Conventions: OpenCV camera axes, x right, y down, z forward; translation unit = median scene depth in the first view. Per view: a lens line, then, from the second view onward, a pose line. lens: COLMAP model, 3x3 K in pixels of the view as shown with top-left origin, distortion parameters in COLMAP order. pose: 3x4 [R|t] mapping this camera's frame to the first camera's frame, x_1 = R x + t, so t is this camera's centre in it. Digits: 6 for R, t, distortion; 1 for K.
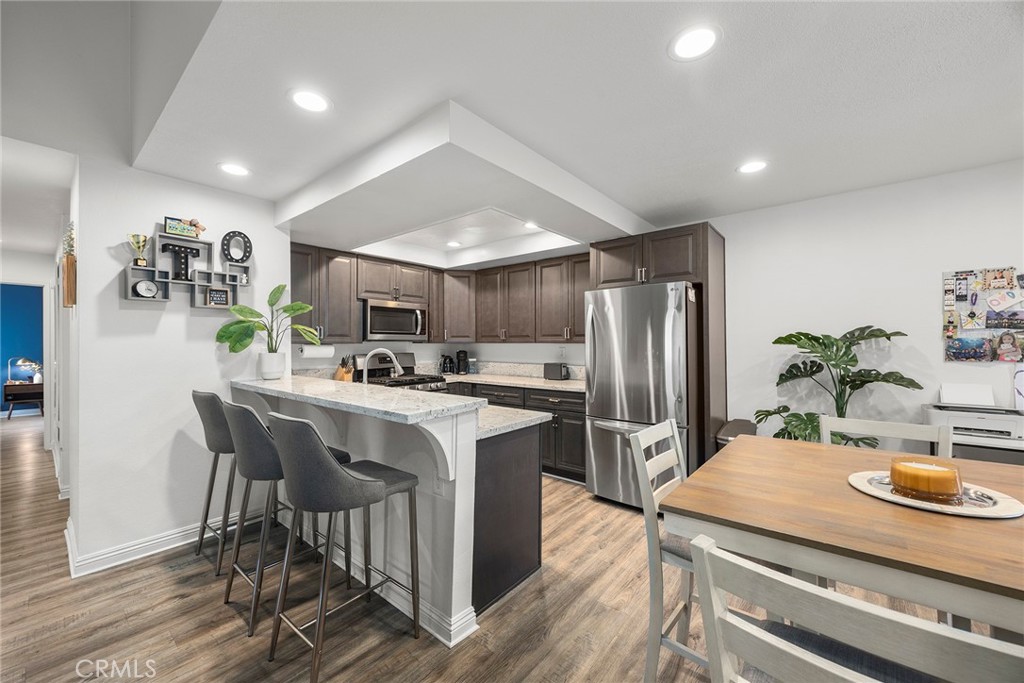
lens RADIAL K [[398.0, 0, 509.2], [0, 398.0, 339.4], [0, 0, 1]] dist [-0.001259, -0.000174]
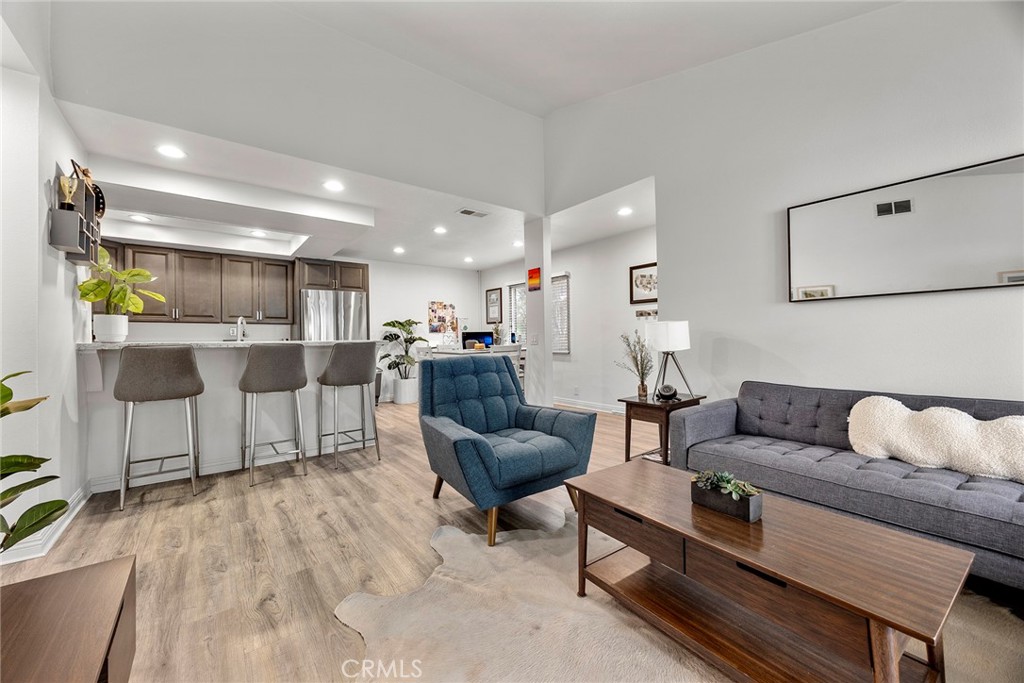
lens RADIAL K [[398.0, 0, 512.3], [0, 398.0, 338.4], [0, 0, 1]] dist [-0.001259, -0.000174]
pose [[0.227323, 0.001527, 0.973818, -0.881292], [-0.002434, 0.999997, -0.001000, 0.055336], [-0.973816, -0.002143, 0.227326, -0.119909]]
